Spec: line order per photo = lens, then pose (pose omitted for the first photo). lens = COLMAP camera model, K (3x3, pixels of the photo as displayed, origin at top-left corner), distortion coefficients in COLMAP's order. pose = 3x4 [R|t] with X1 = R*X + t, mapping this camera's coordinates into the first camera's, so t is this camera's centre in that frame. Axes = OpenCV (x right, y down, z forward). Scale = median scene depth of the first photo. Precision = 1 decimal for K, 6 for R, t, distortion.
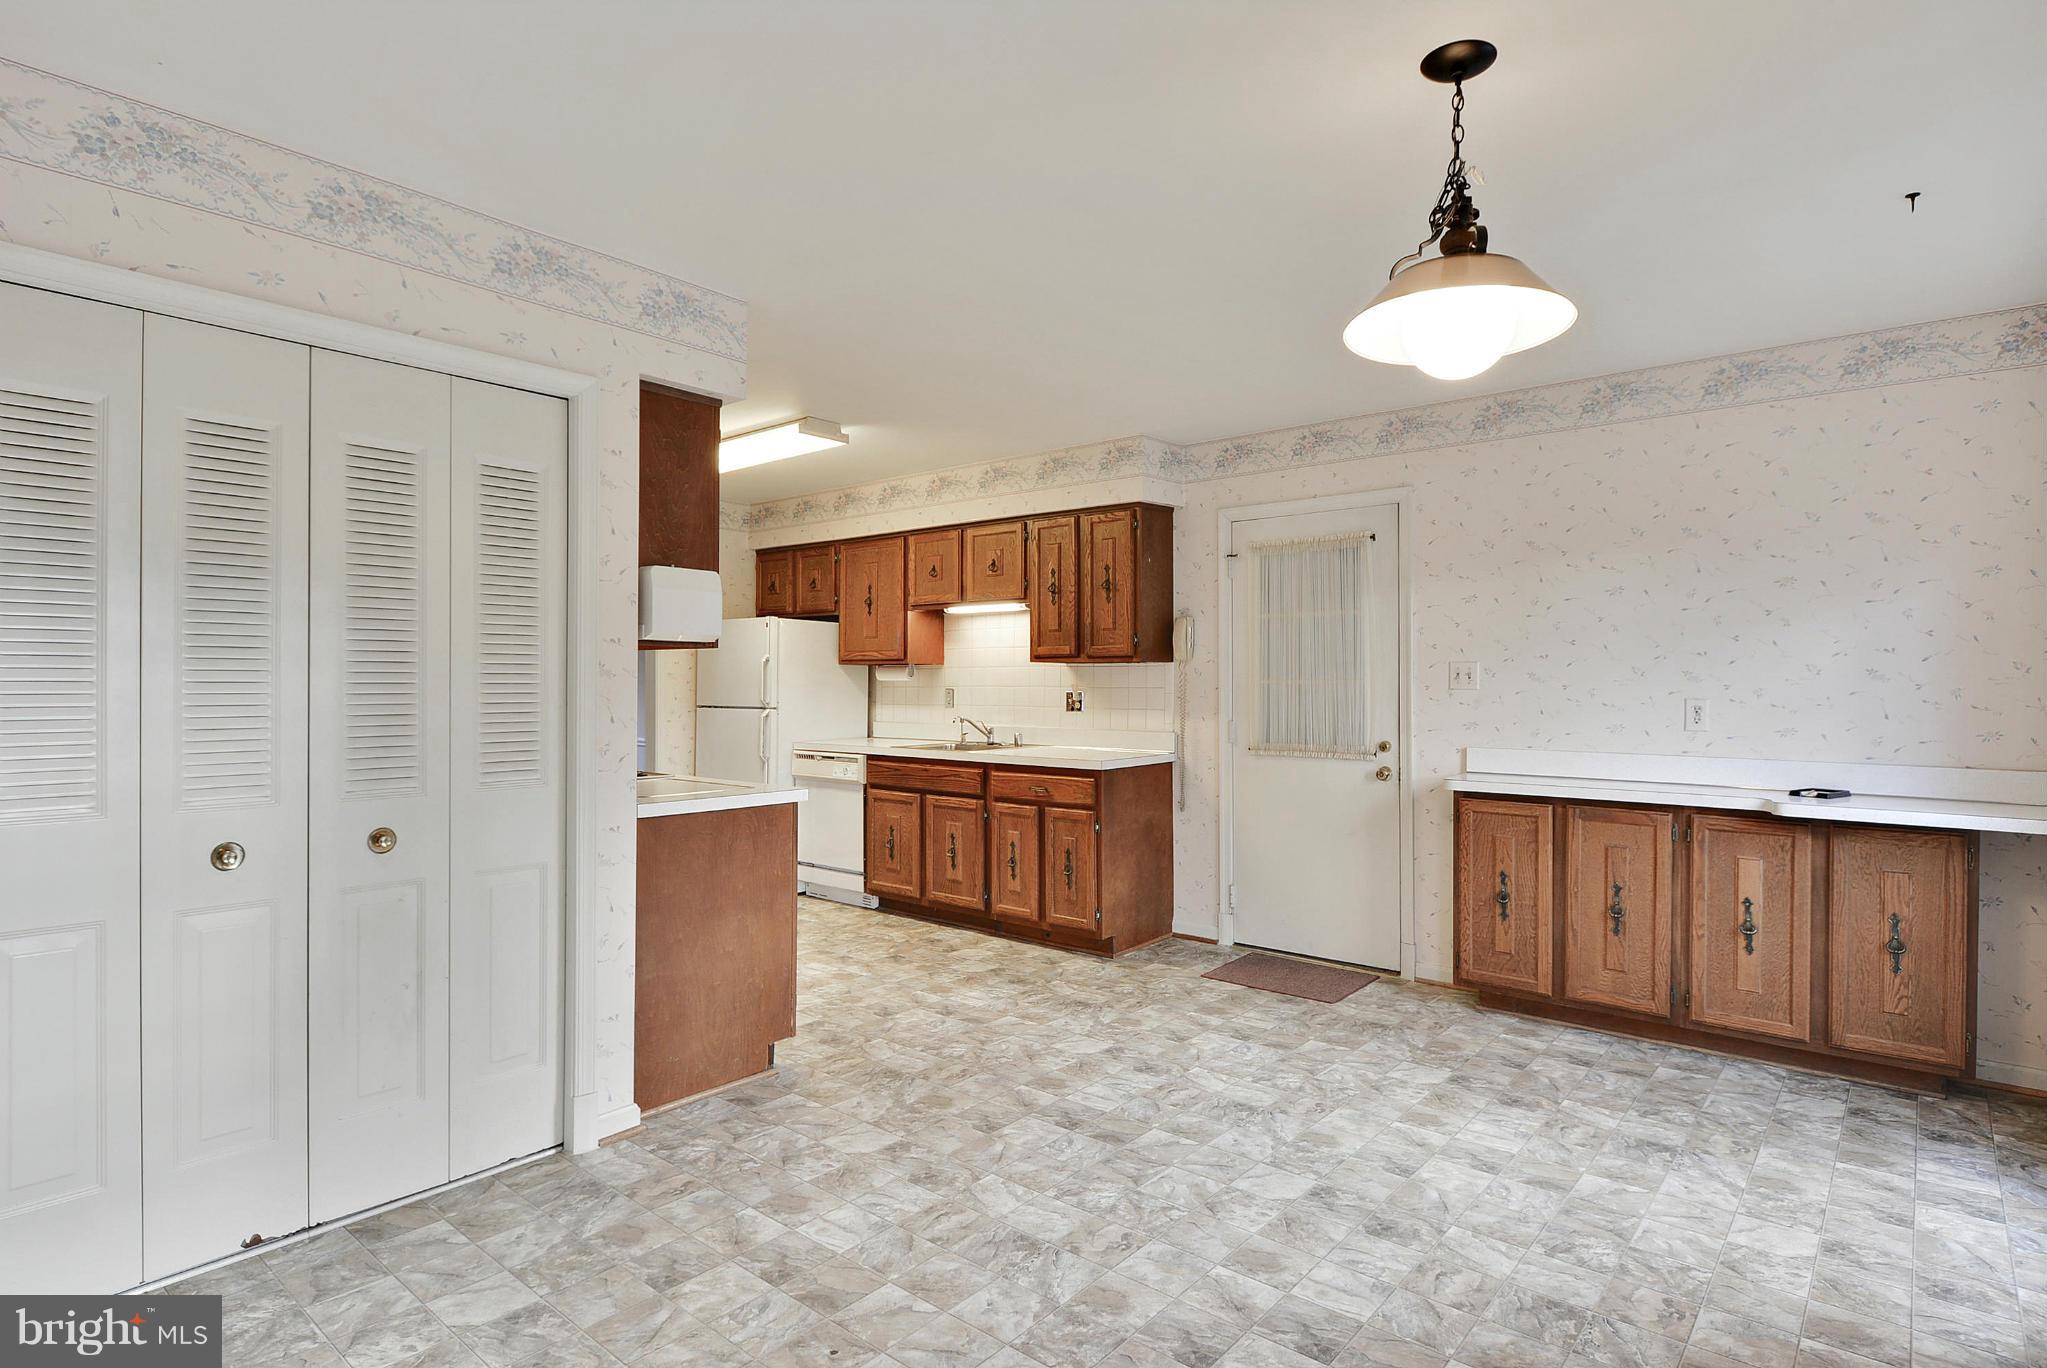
lens RADIAL K [[1059.5, 0, 1023.5], [0, 1059.5, 684.0], [0, 0, 1]] dist [0.001909, 0.000003]
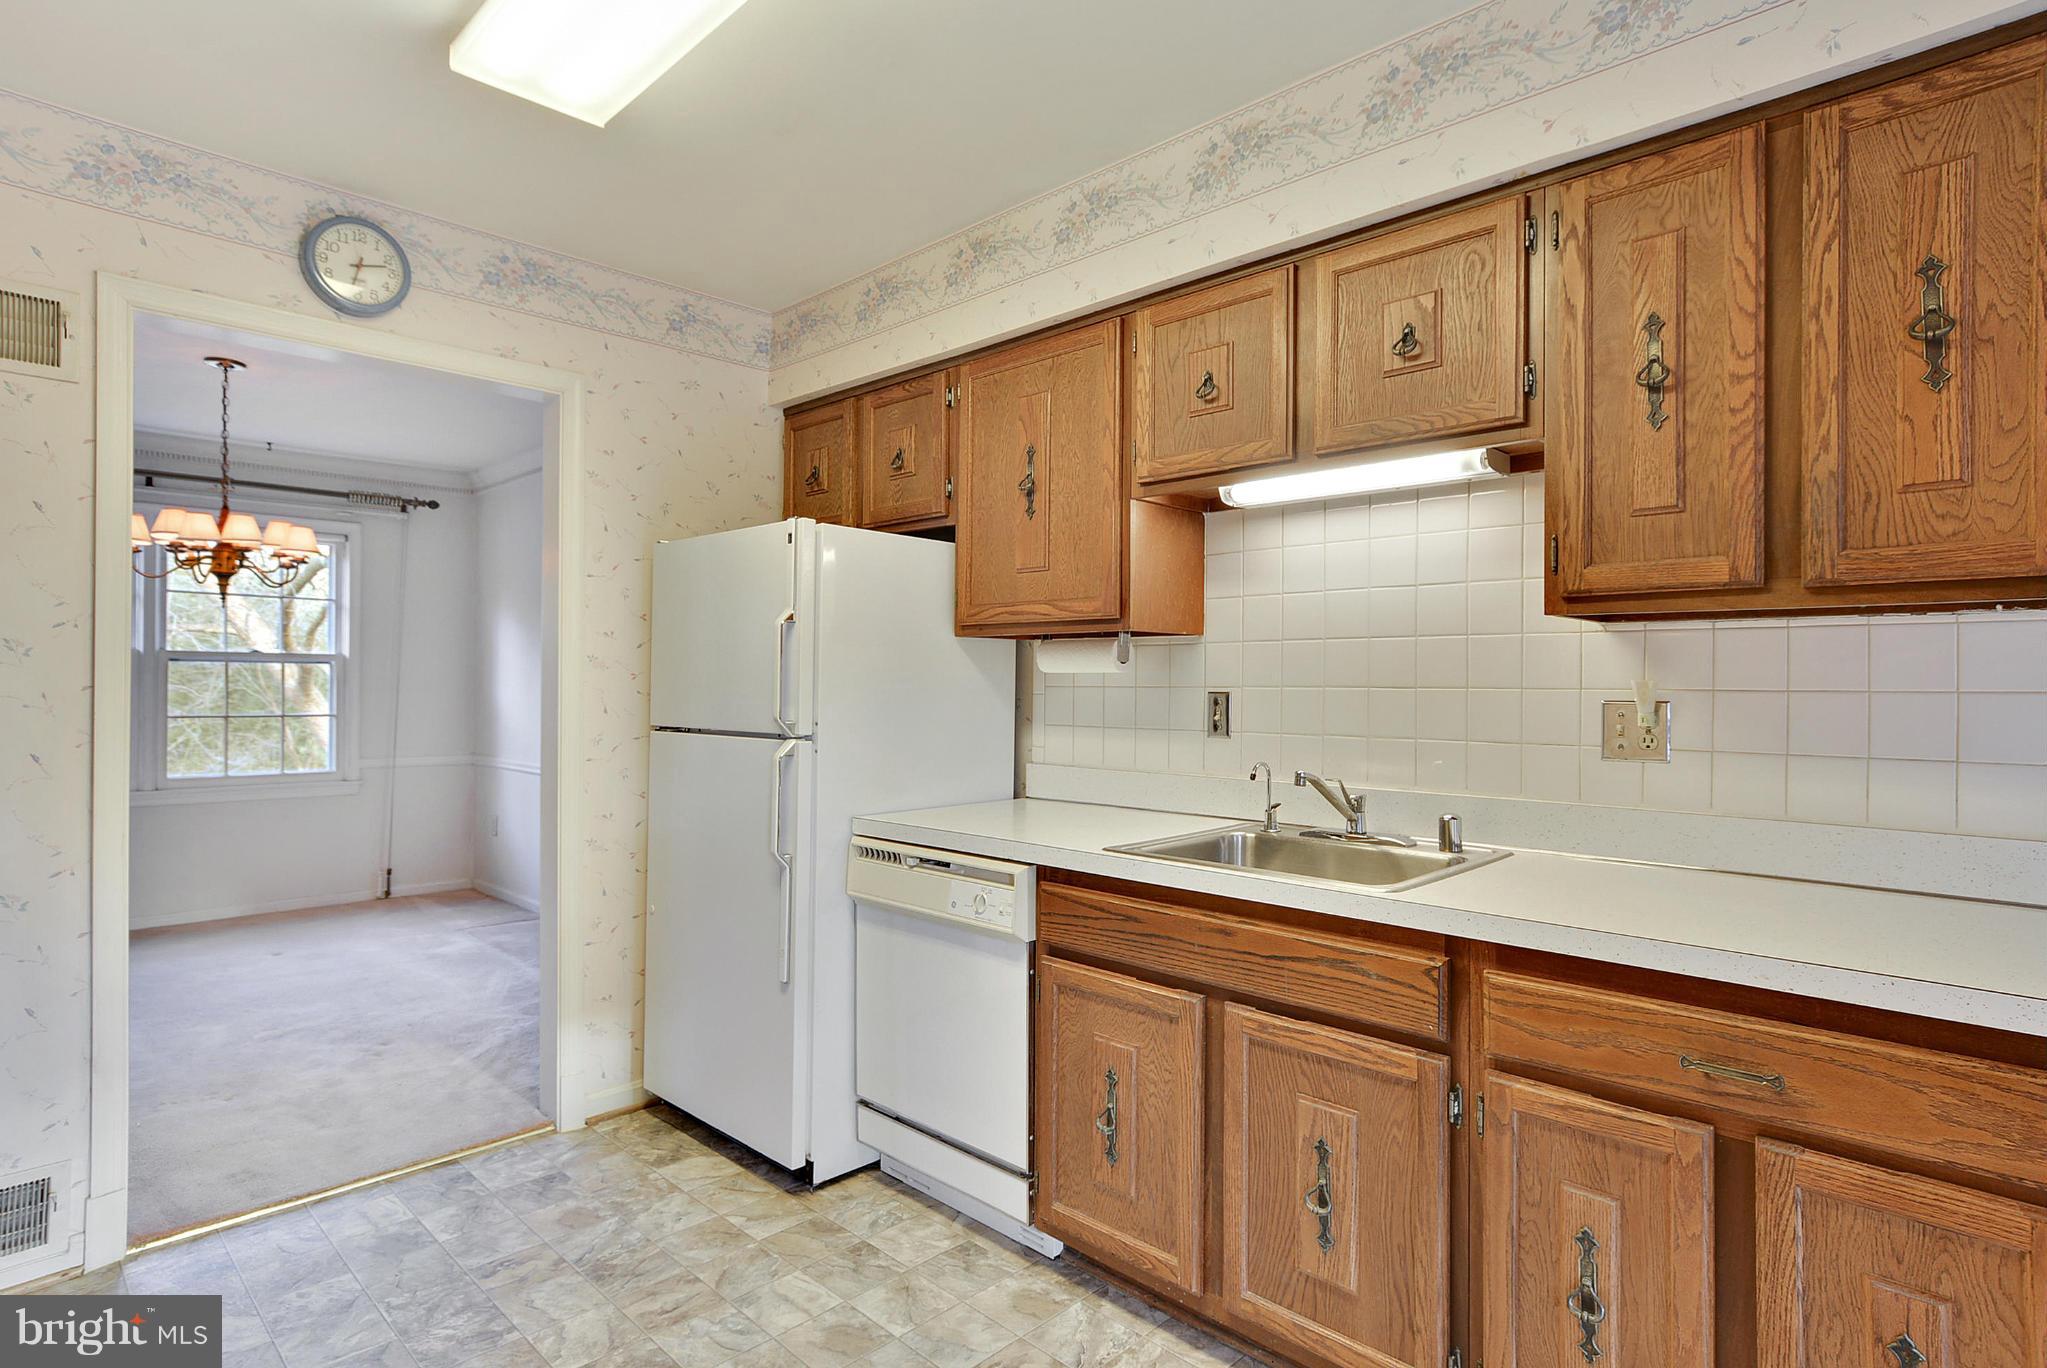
lens RADIAL K [[1079.9, 0, 1023.5], [0, 1079.9, 684.0], [0, 0, 1]] dist [-0.000069, -0.000811]
pose [[0.996933, 0.002551, -0.078222, -0.121416], [-0.002429, 0.999996, 0.001660, 0.000916], [0.078225, -0.001465, 0.996935, 0.606455]]
